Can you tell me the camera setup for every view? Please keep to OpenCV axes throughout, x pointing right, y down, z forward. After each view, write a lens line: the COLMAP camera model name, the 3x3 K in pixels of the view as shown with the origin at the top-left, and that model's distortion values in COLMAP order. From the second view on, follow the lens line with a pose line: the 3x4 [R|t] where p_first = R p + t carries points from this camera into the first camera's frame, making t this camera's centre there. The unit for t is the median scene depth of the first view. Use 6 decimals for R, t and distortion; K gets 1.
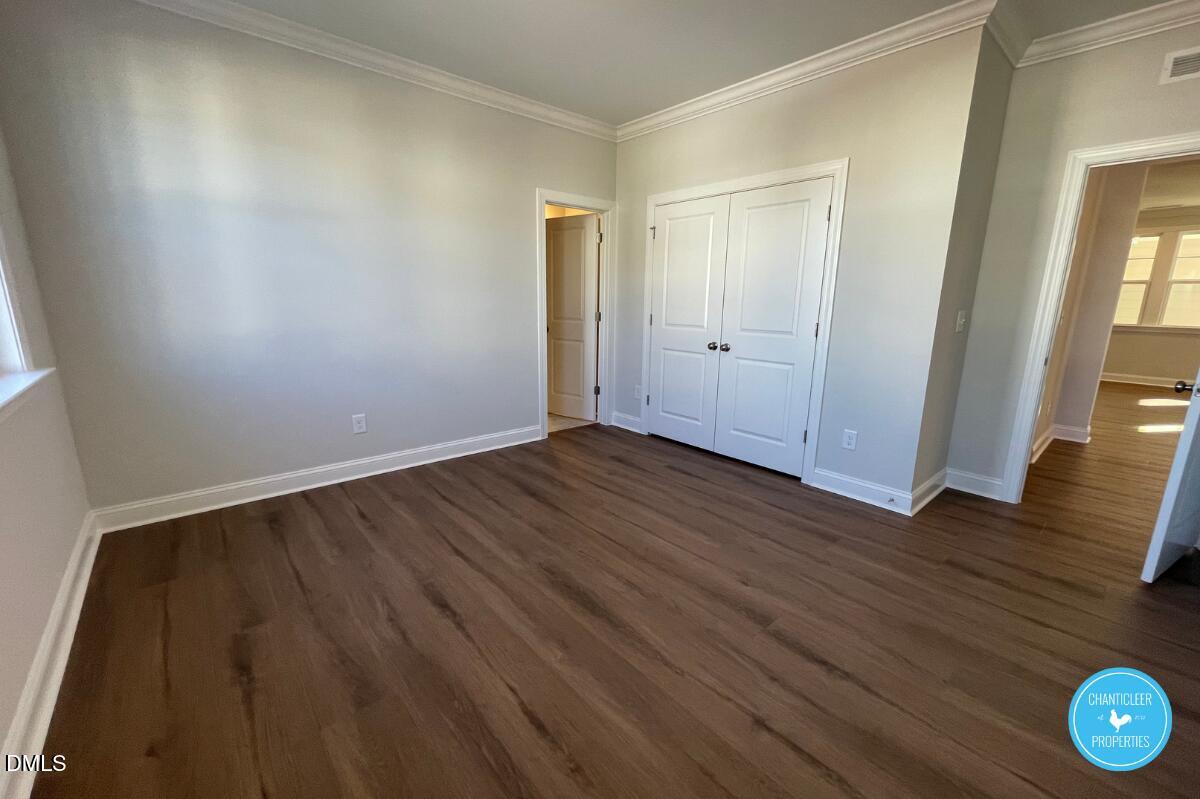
lens RADIAL K [[483.5, 0, 605.3], [0, 483.5, 398.6], [0, 0, 1]] dist [-0.016851, 0.005538]
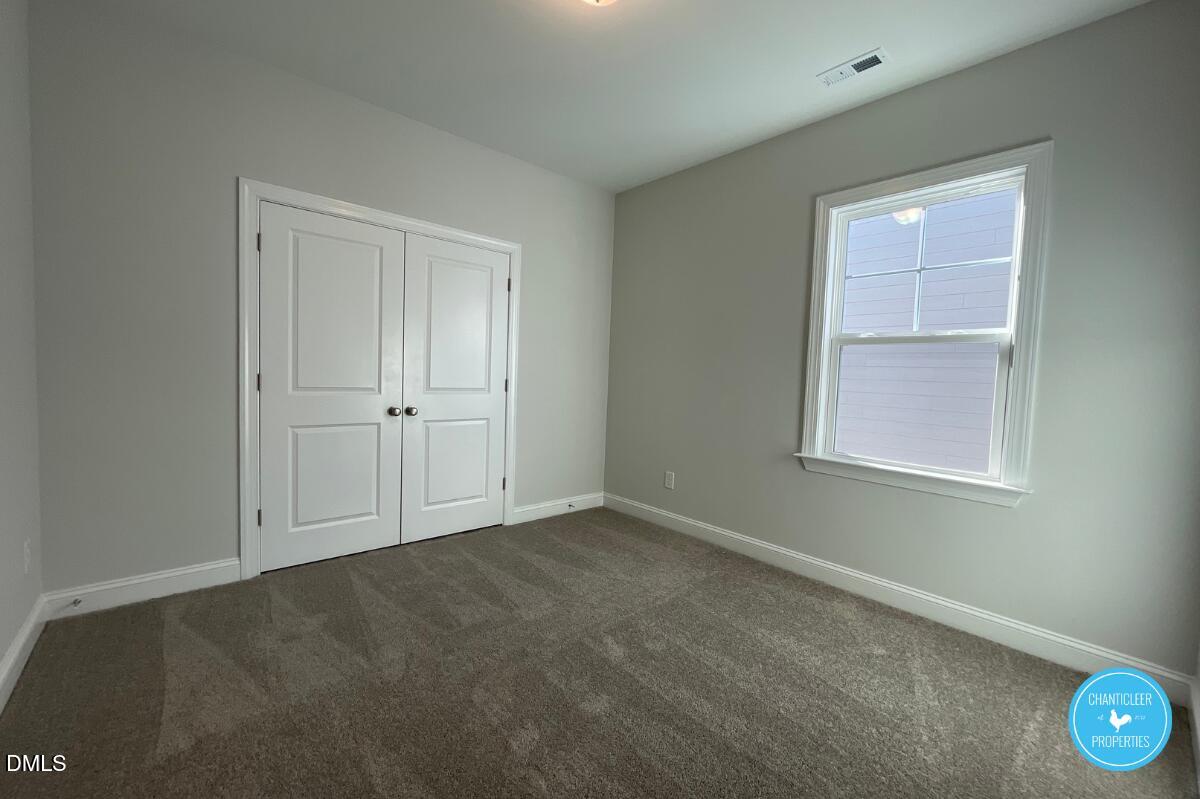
lens RADIAL K [[483.5, 0, 605.3], [0, 483.5, 398.6], [0, 0, 1]] dist [-0.016851, 0.005538]
pose [[0.007570, -0.075552, 0.997113, -0.552961], [0.164784, 0.983604, 0.073277, -0.127964], [-0.986301, 0.163754, 0.019896, 0.627425]]
